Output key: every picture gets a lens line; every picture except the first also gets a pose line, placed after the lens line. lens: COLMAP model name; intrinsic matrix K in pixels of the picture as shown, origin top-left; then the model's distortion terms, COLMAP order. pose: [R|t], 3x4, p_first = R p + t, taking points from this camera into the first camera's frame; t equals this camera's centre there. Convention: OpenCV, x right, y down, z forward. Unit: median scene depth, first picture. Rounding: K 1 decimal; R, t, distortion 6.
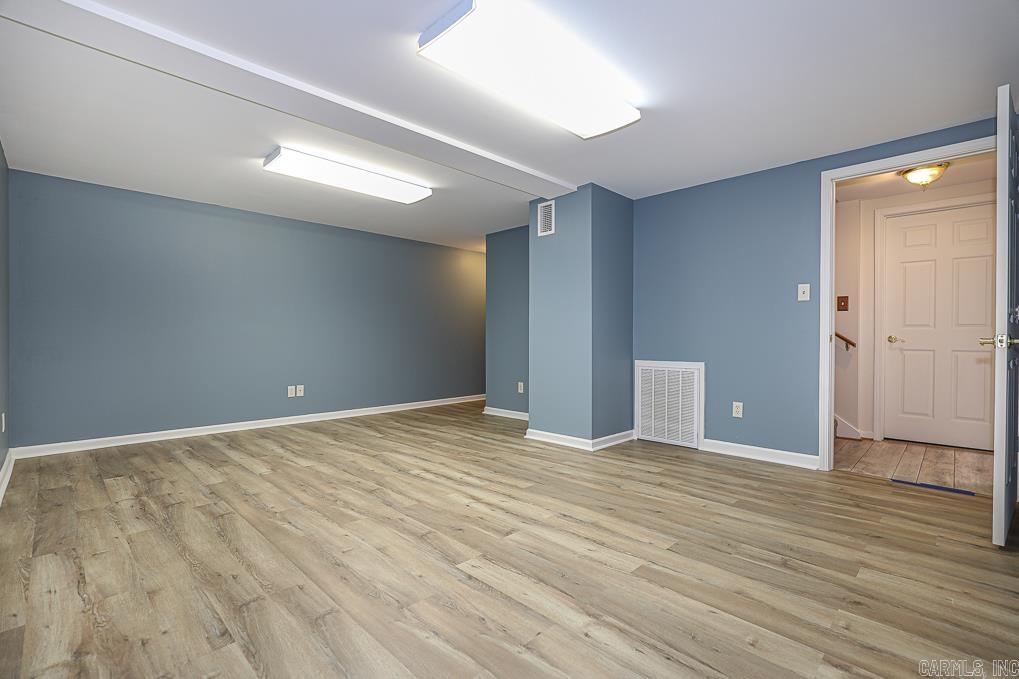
lens RADIAL K [[457.4, 0, 515.4], [0, 457.4, 343.7], [0, 0, 1]] dist [-0.002983, 0.002307]
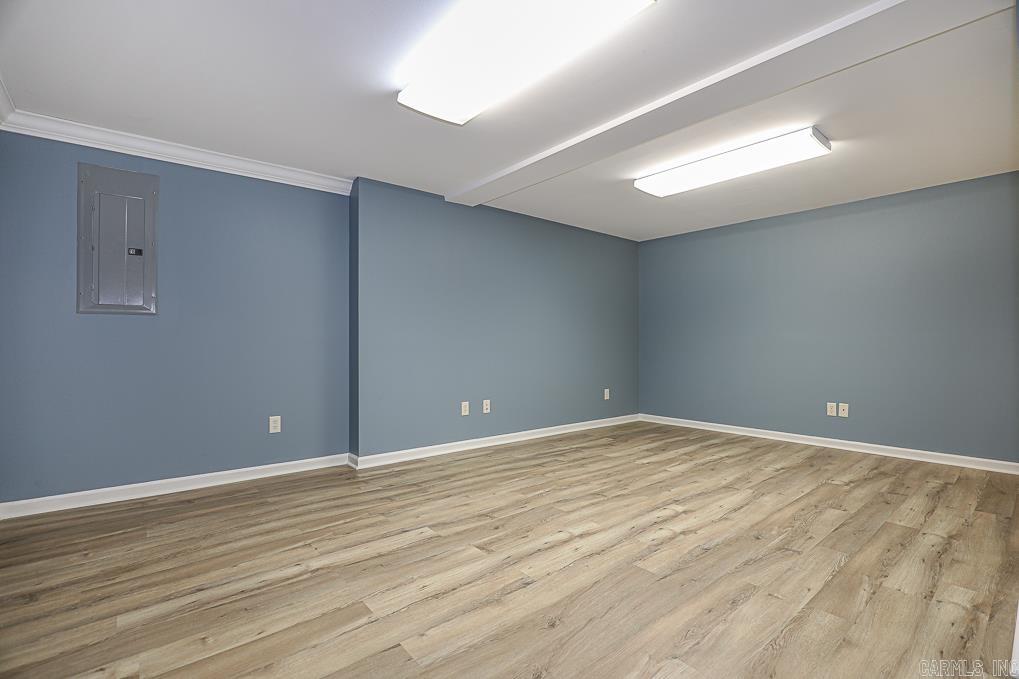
lens RADIAL K [[457.4, 0, 515.1], [0, 457.4, 341.1], [0, 0, 1]] dist [-0.002983, 0.002307]
pose [[-0.097721, -0.010900, -0.995154, 0.859840], [-0.002223, 0.999940, -0.010734, -0.022381], [0.995211, 0.001163, -0.097740, 1.032258]]
